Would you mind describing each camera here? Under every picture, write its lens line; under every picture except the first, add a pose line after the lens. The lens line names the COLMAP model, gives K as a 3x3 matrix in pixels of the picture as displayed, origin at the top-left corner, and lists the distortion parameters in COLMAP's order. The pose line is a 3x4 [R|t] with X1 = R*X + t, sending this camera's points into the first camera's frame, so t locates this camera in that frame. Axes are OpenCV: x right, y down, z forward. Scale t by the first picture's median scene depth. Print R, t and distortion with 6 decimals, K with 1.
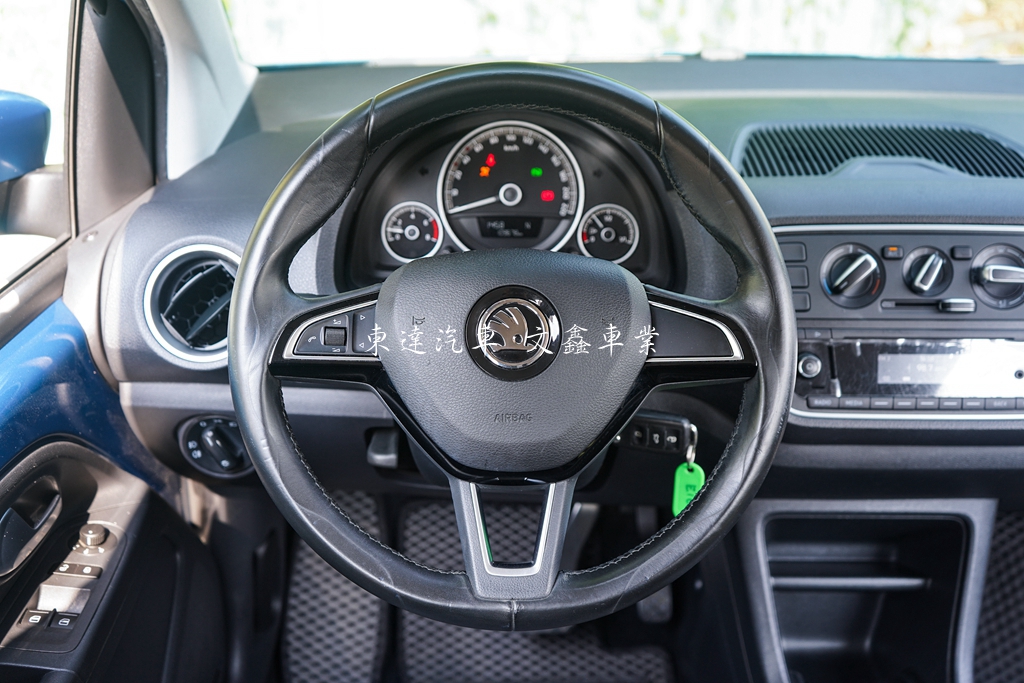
lens RADIAL K [[1133.4, 0, 512.0], [0, 1133.4, 342.3], [0, 0, 1]] dist [-0.050938, 0.000000]
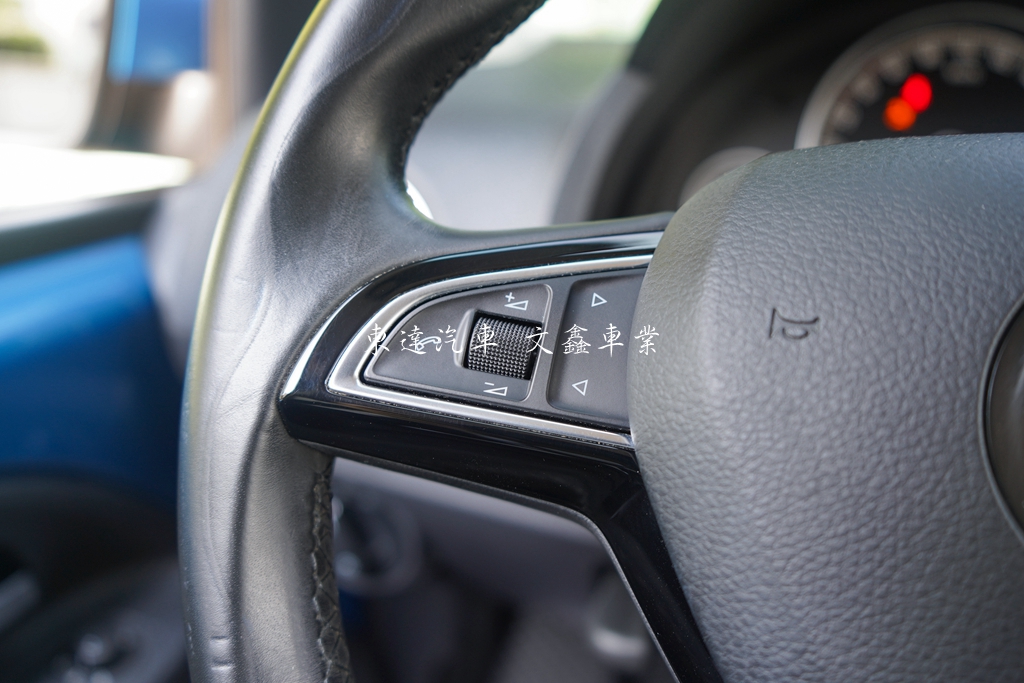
lens RADIAL K [[833.8, 0, 513.1], [0, 833.8, 343.3], [0, 0, 1]] dist [0.000155, -0.002021]
pose [[0.950060, 0.137749, -0.280018, -0.089077], [-0.168788, 0.981551, -0.089820, 0.014074], [0.262480, 0.132598, 0.955783, 0.780535]]
